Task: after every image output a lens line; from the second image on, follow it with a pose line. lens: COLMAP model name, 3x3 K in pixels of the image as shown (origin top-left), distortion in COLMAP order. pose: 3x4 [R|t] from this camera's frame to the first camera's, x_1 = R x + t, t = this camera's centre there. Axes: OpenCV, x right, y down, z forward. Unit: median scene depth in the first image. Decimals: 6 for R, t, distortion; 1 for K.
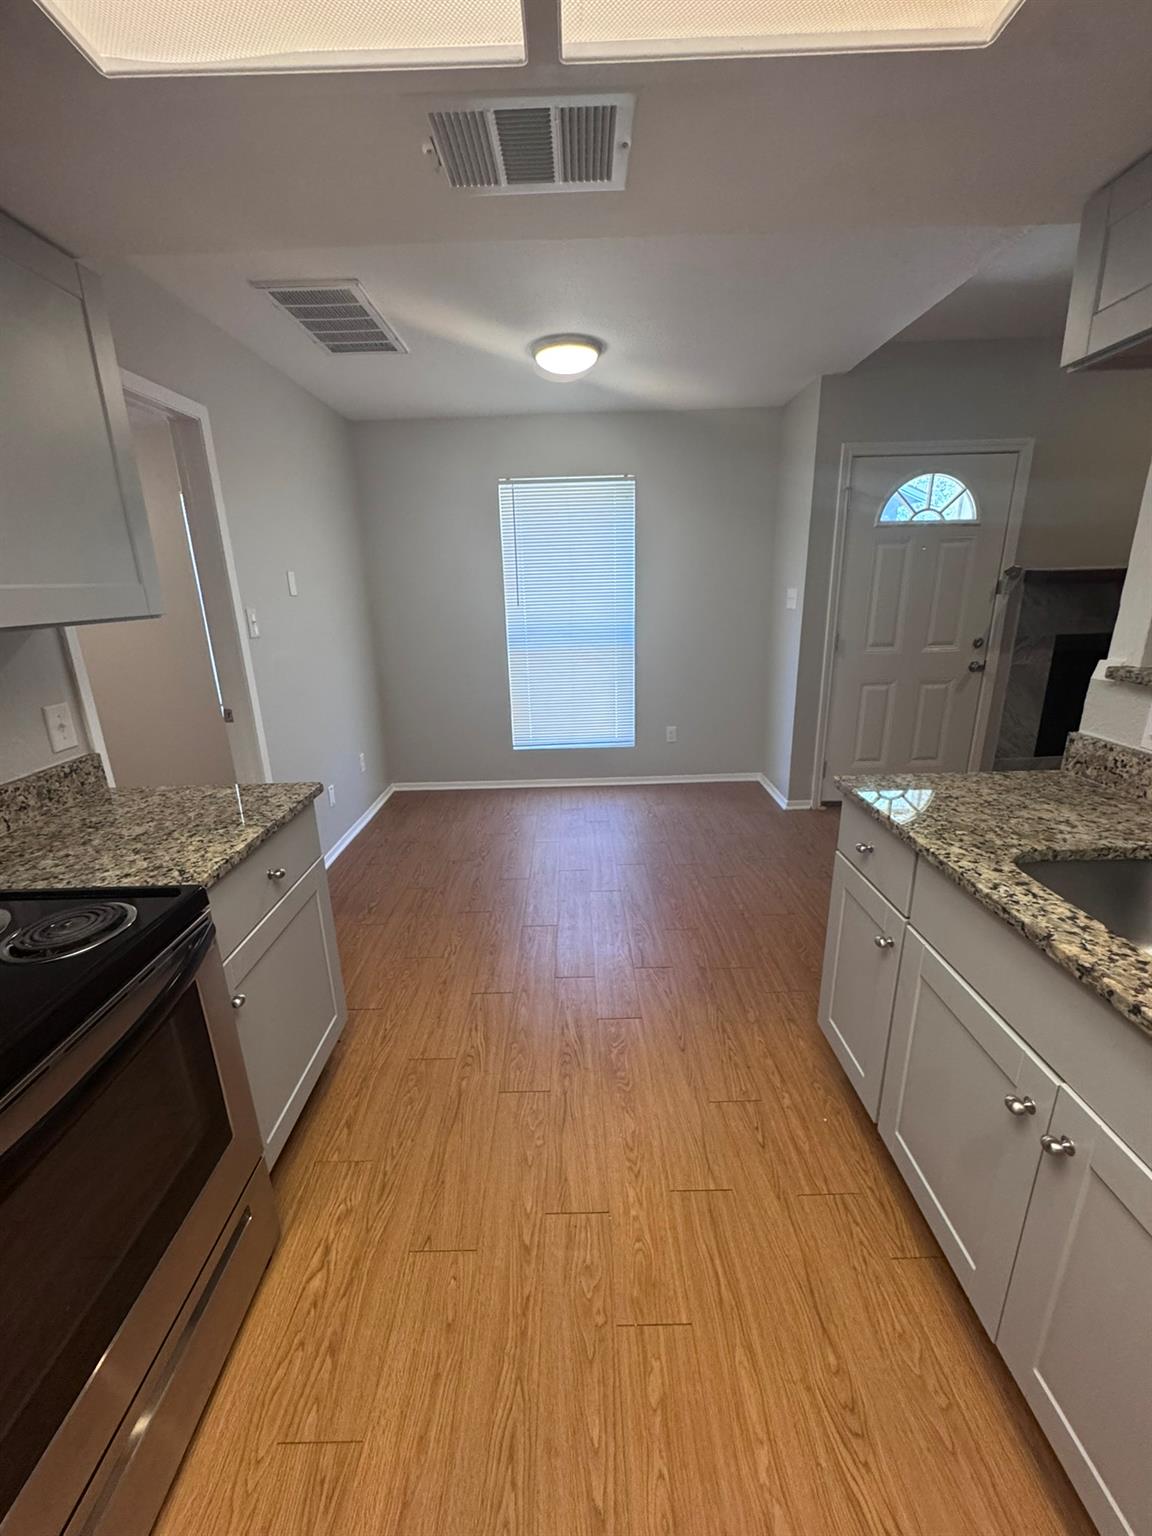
lens RADIAL K [[615.1, 0, 574.4], [0, 615.1, 764.9], [0, 0, 1]] dist [-0.006669, 0.000363]
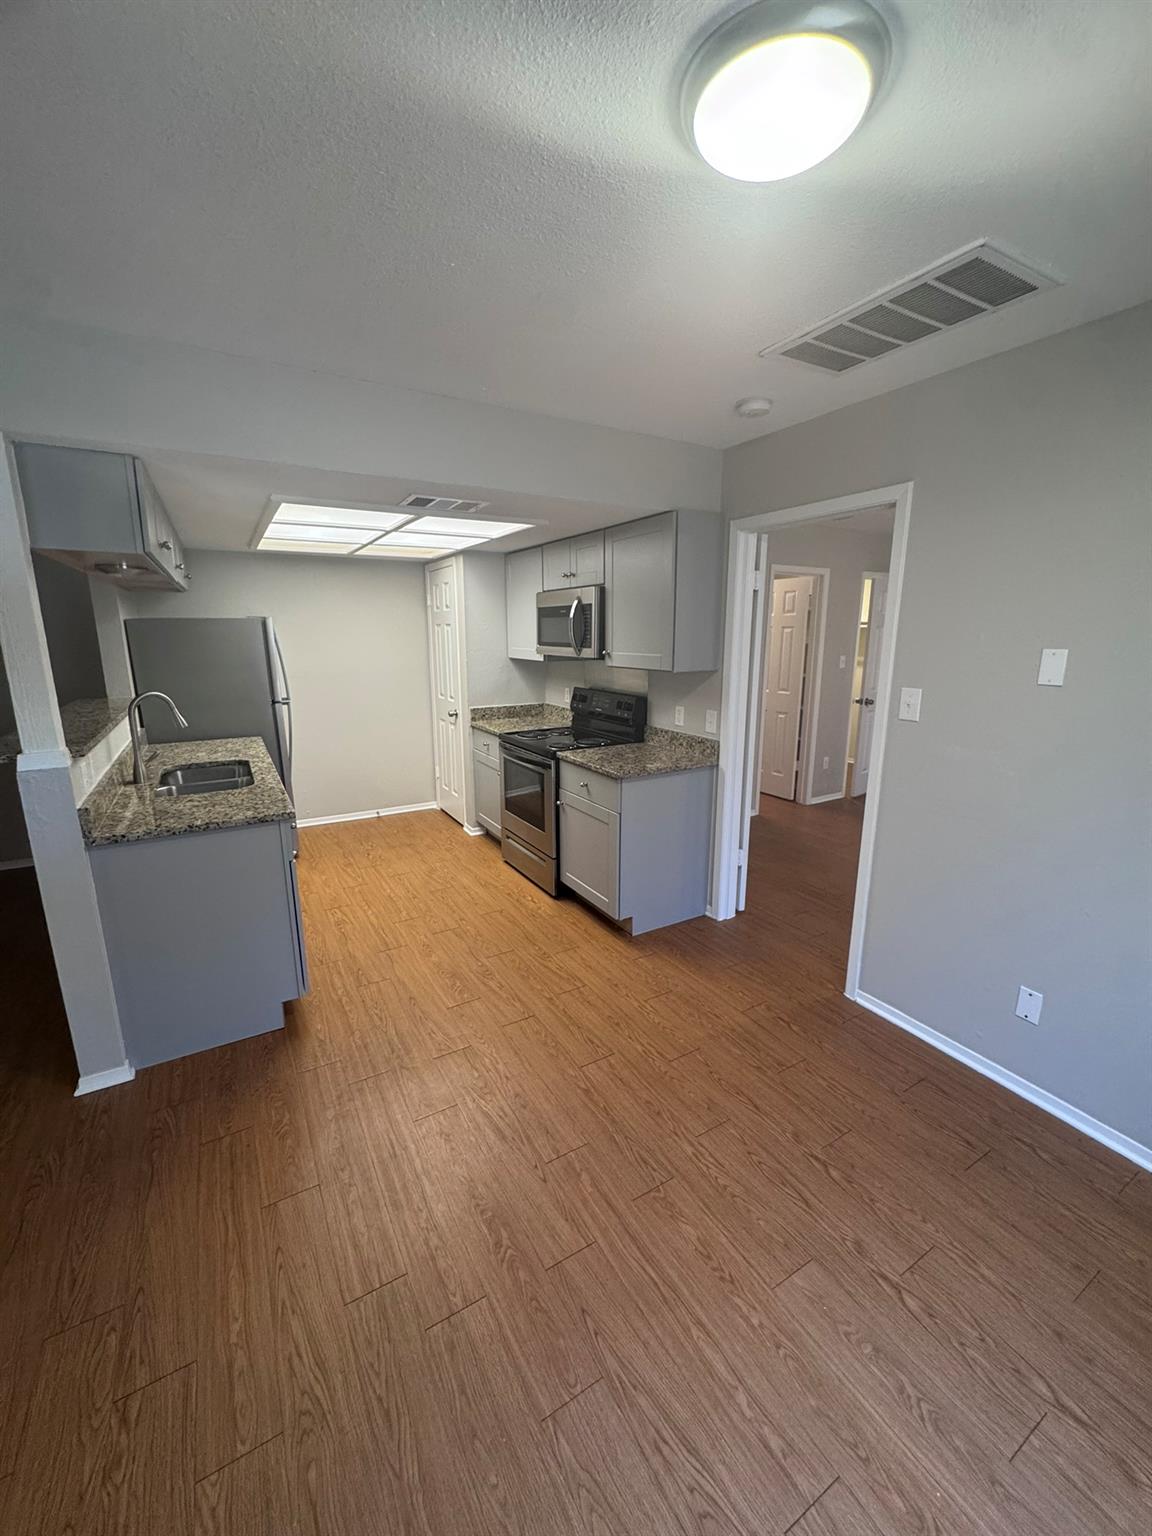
lens RADIAL K [[615.1, 0, 574.4], [0, 615.1, 764.9], [0, 0, 1]] dist [-0.006669, 0.000363]
pose [[-0.865752, 0.135275, -0.481844, 0.630556], [-0.117230, 0.881179, 0.458018, -0.941679], [0.486549, 0.453016, -0.747025, 2.743030]]
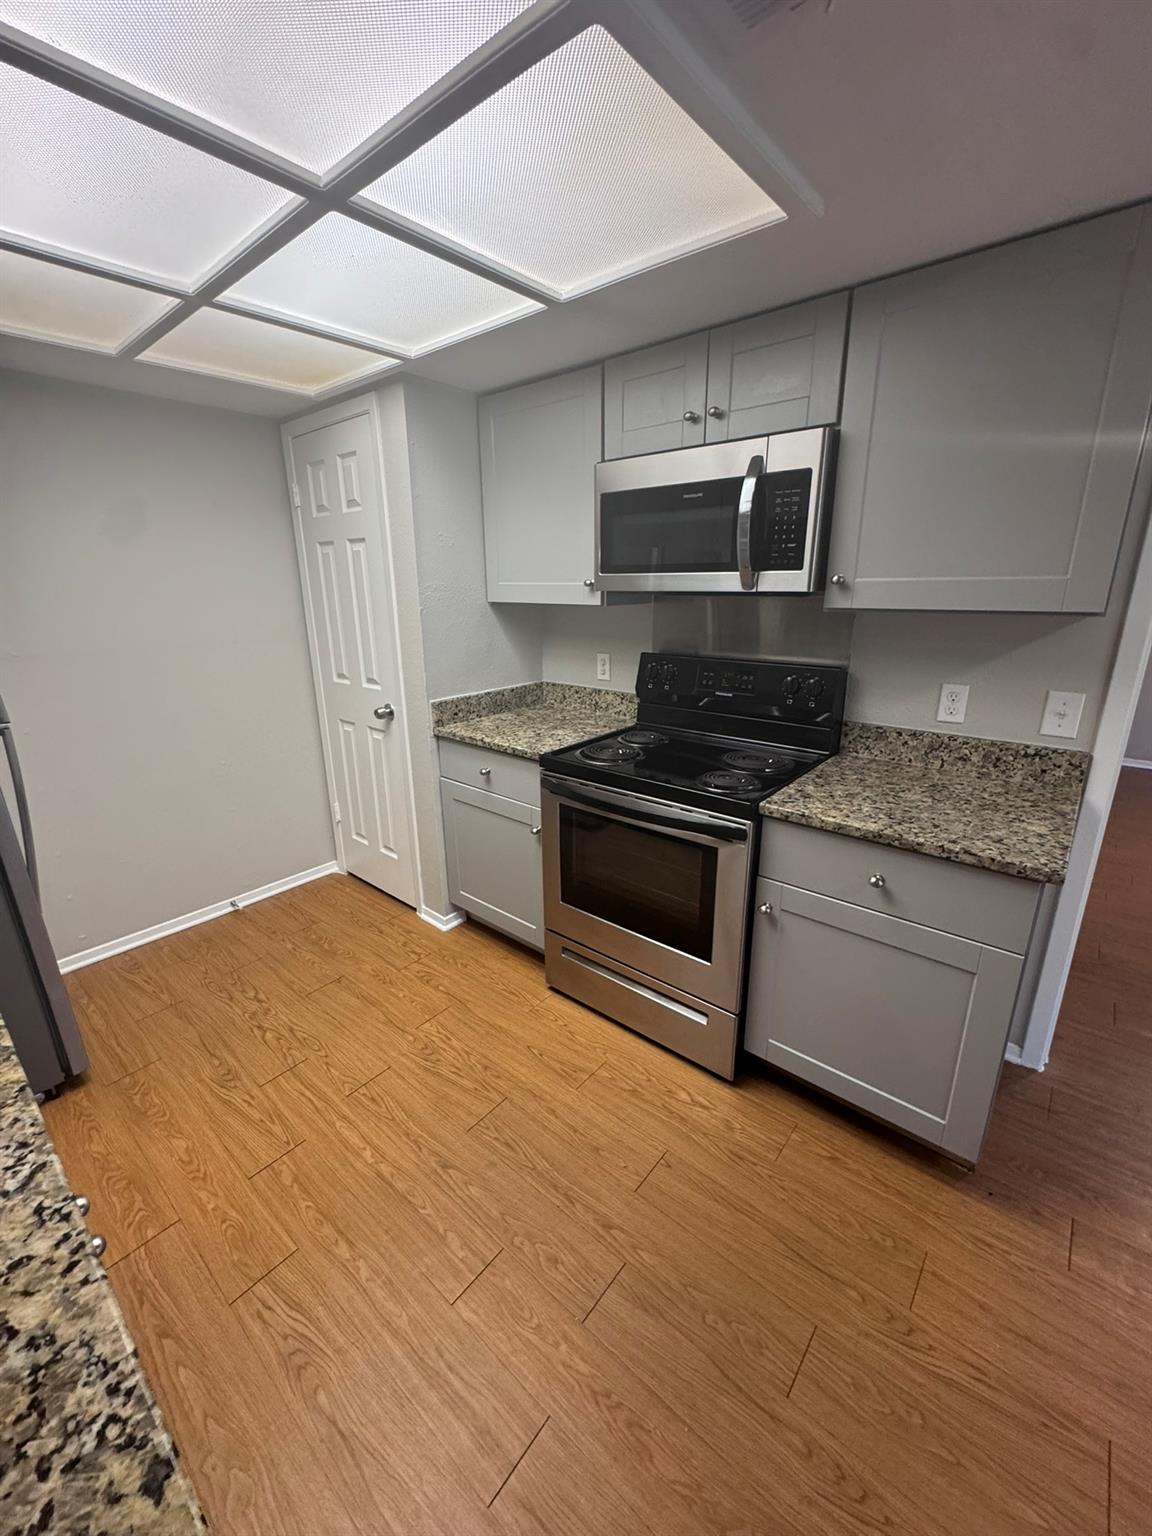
lens RADIAL K [[615.1, 0, 574.4], [0, 615.1, 764.9], [0, 0, 1]] dist [-0.006669, 0.000363]
pose [[-0.648993, 0.252593, -0.717639, 0.501676], [-0.187830, 0.860878, 0.472872, -0.369773], [0.737244, 0.441685, -0.511259, 1.119231]]
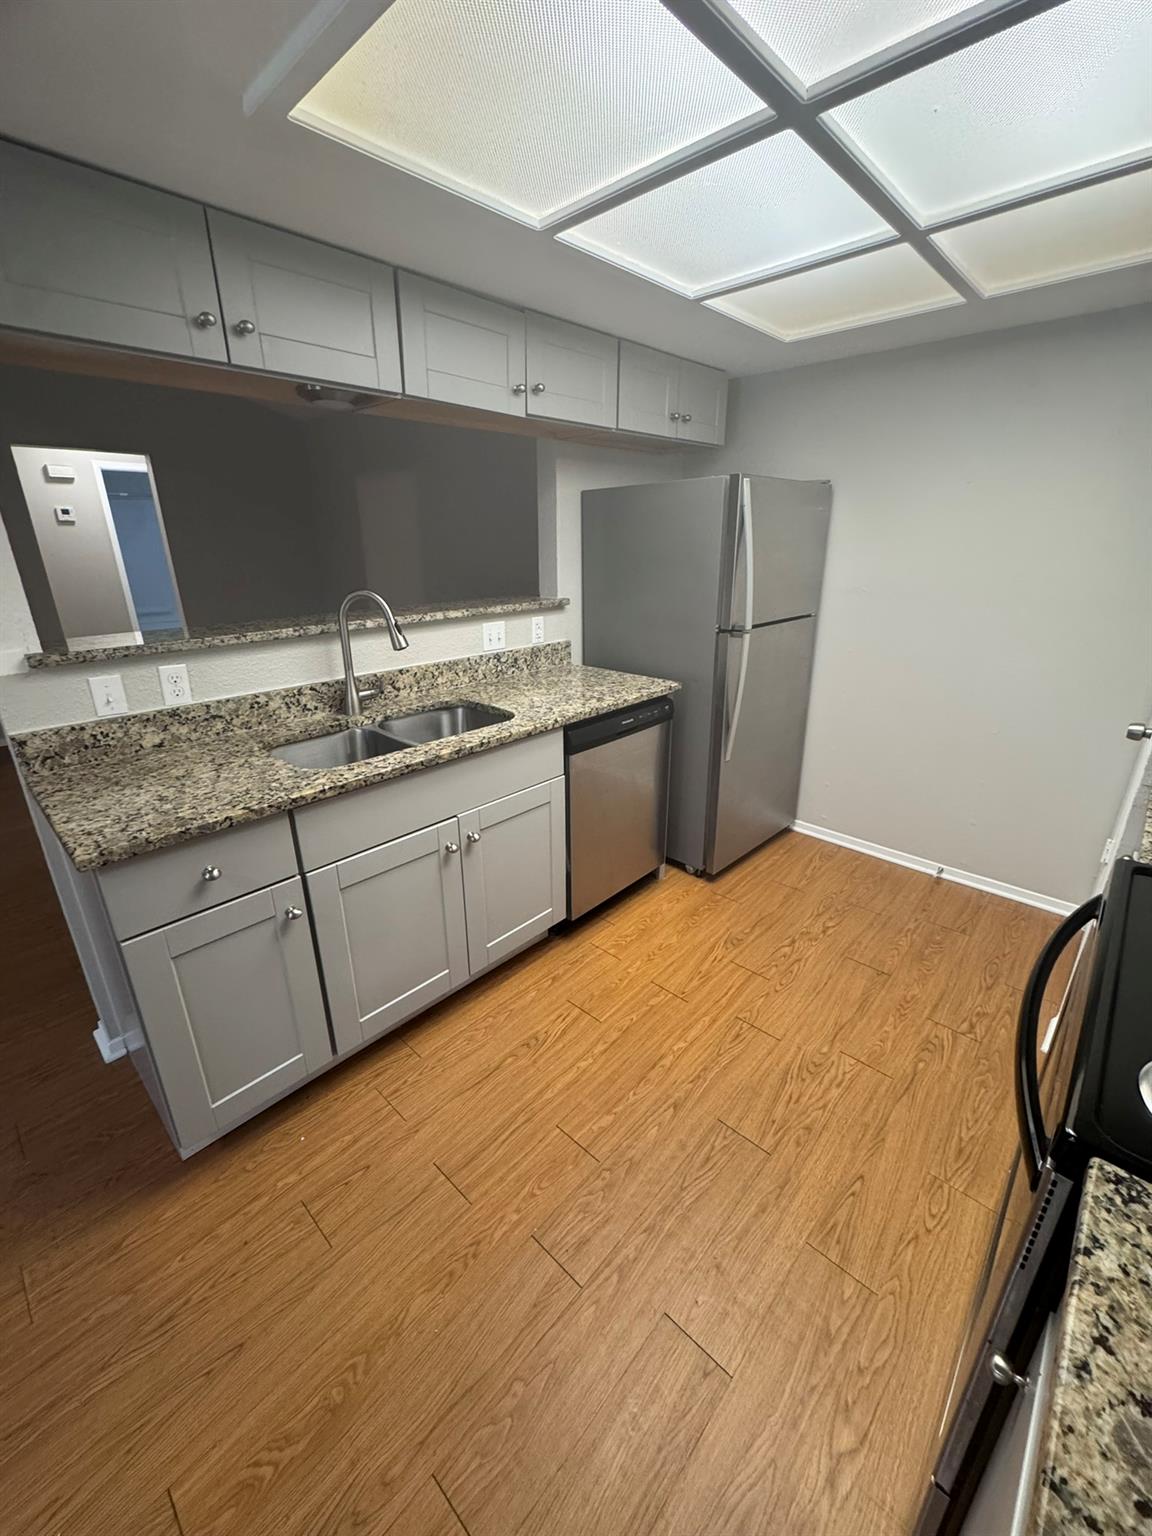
lens RADIAL K [[615.1, 0, 574.4], [0, 615.1, 764.9], [0, 0, 1]] dist [-0.006669, 0.000363]
pose [[-0.728744, -0.207078, 0.652726, -0.470437], [0.219232, 0.832463, 0.508864, -0.346957], [-0.648745, 0.513930, -0.561254, 1.148407]]
